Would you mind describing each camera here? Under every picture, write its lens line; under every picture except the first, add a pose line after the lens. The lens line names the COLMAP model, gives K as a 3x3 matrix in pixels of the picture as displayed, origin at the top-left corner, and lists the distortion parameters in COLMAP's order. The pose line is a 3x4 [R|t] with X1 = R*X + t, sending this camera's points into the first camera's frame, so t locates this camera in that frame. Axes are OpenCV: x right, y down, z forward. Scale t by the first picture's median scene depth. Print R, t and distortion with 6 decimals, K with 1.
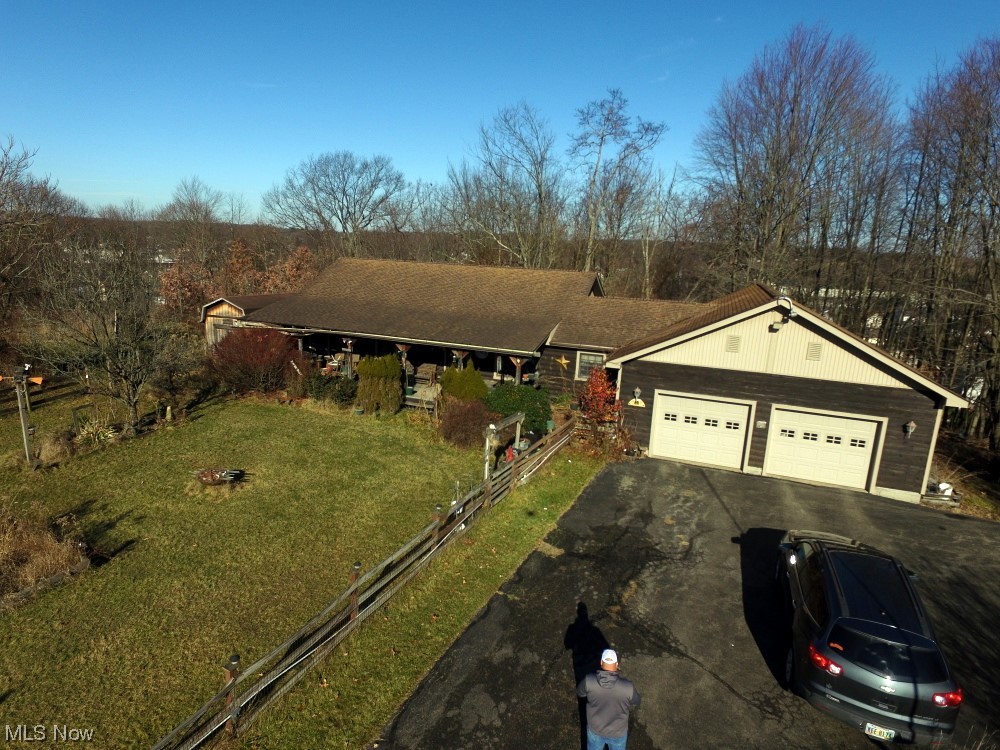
lens RADIAL K [[579.7, 0, 496.0], [0, 579.7, 377.0], [0, 0, 1]] dist [-0.002092, 0.002211]
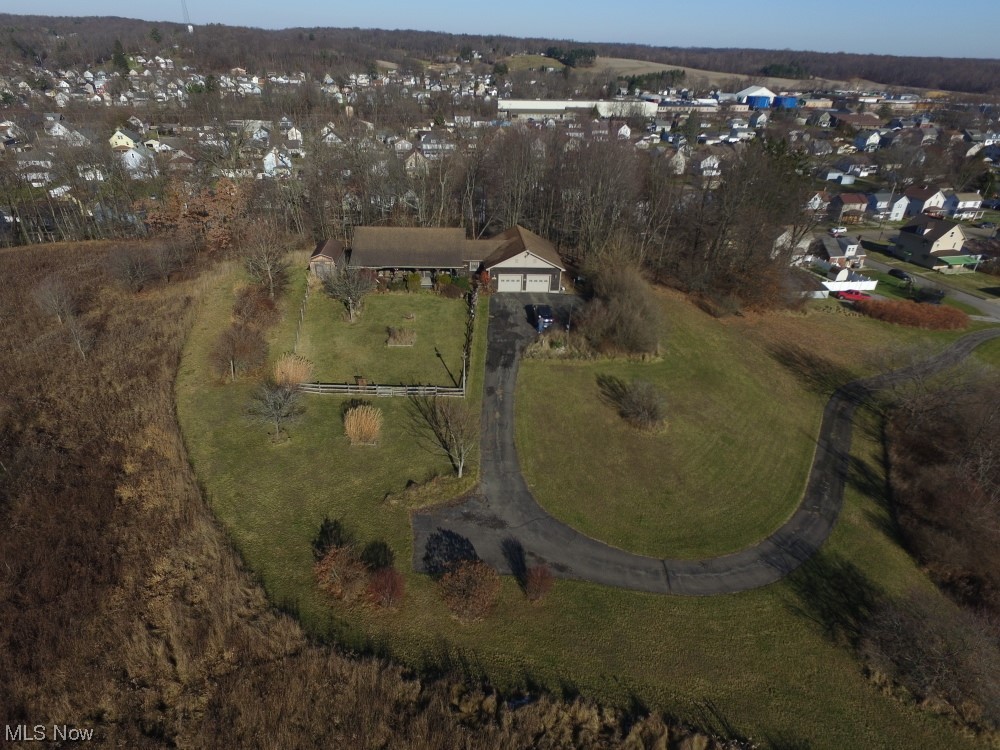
lens RADIAL K [[579.7, 0, 496.0], [0, 579.7, 377.0], [0, 0, 1]] dist [-0.002092, 0.002211]
pose [[0.901434, -0.226407, 0.368994, -1.328765], [0.098126, 0.937017, 0.335216, -0.639765], [-0.421649, -0.265967, 0.866876, -2.524524]]
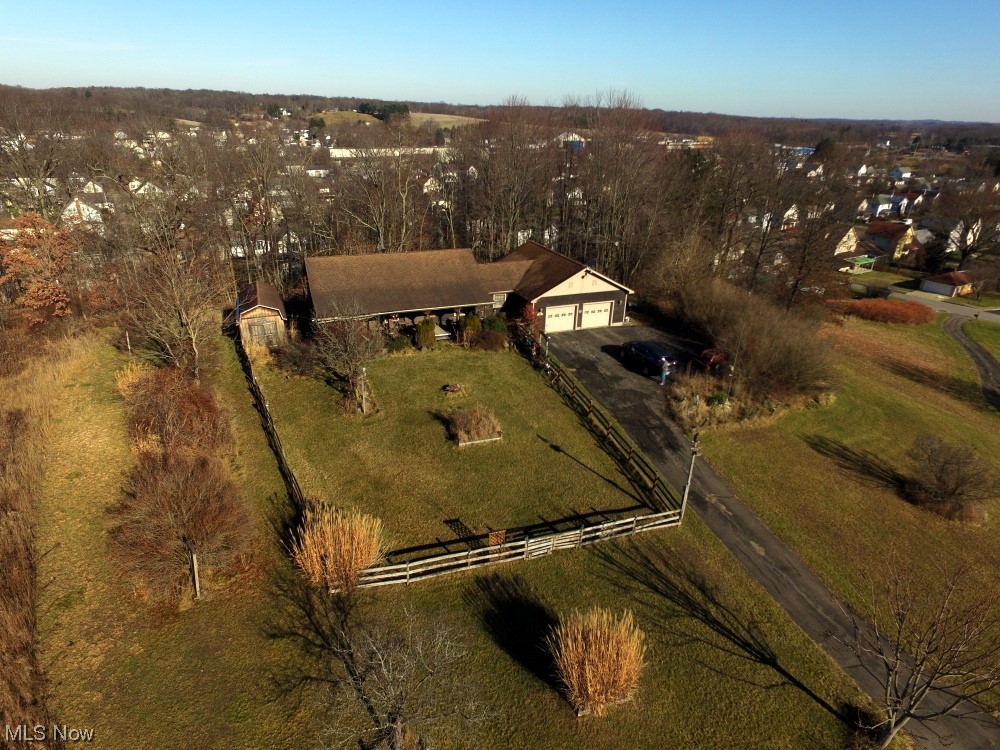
lens RADIAL K [[579.7, 0, 496.0], [0, 579.7, 377.0], [0, 0, 1]] dist [-0.002092, 0.002211]
pose [[0.730235, -0.306523, 0.610573, -1.579208], [0.154428, 0.944628, 0.289533, -0.473910], [-0.665513, -0.117137, 0.737137, -0.780880]]
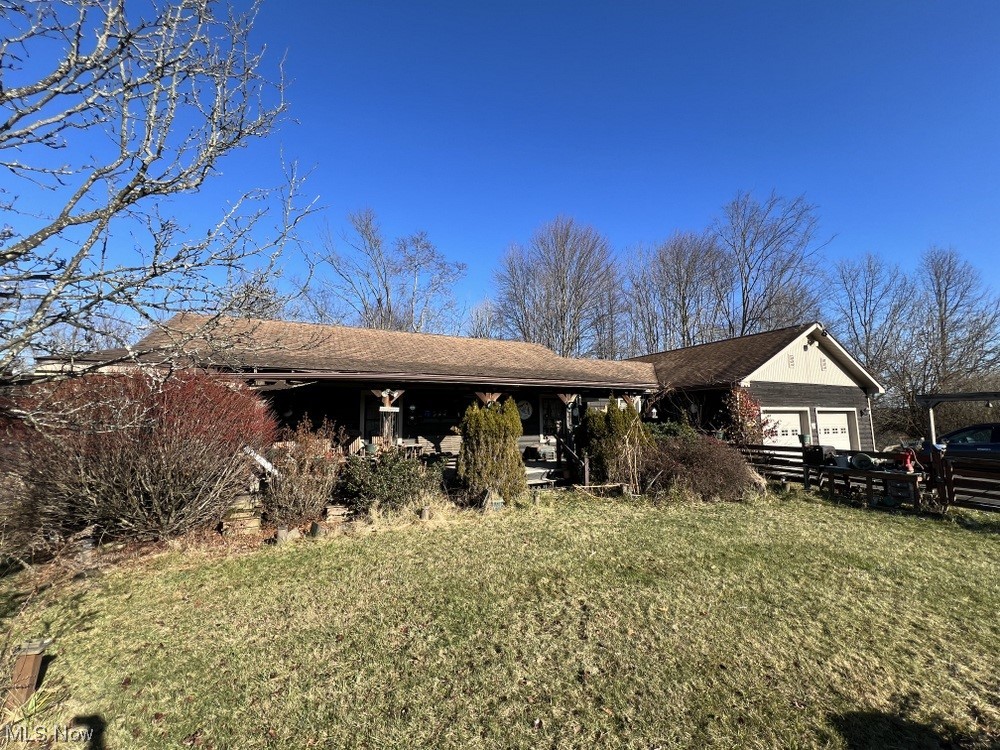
lens RADIAL K [[400.5, 0, 500.0], [0, 400.5, 375.0], [0, 0, 1]] dist [-0.002689, -0.000029]
pose [[0.676496, 0.030396, 0.735818, -0.610618], [0.199138, 0.954376, -0.222508, 0.034438], [-0.709011, 0.297055, 0.639579, 0.882947]]
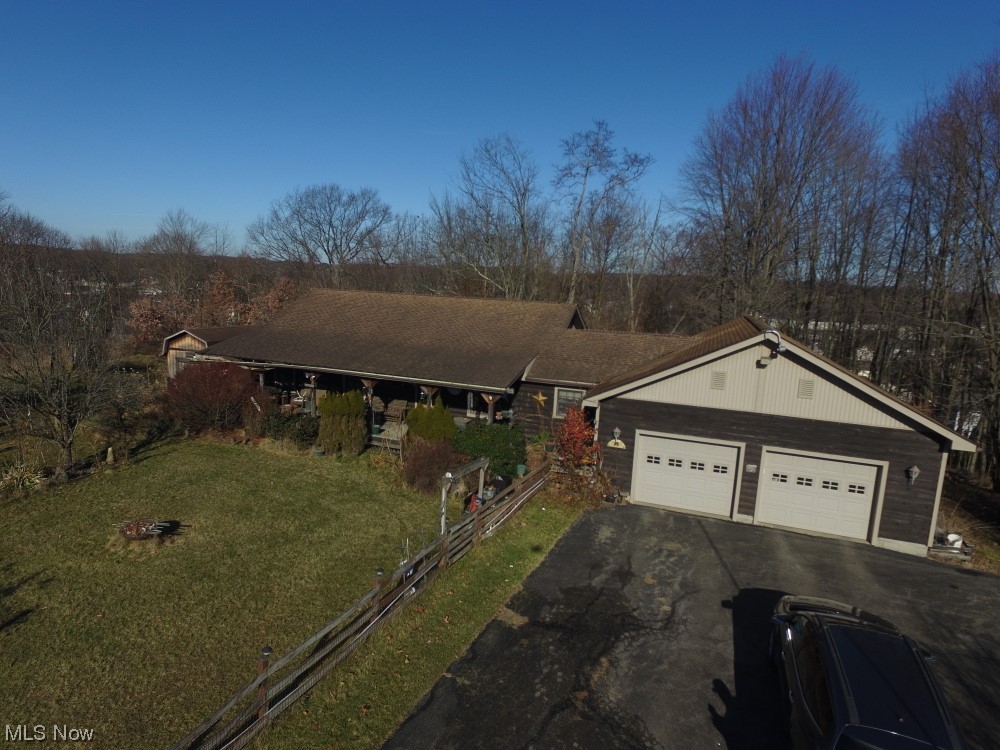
lens RADIAL K [[579.8, 0, 497.9], [0, 579.8, 379.3], [0, 0, 1]] dist [-0.002199, 0.003959]
pose [[0.999920, 0.000167, 0.012685, 0.044668], [0.000482, 0.998688, -0.051211, -0.011595], [-0.012677, 0.051213, 0.998607, 0.080981]]
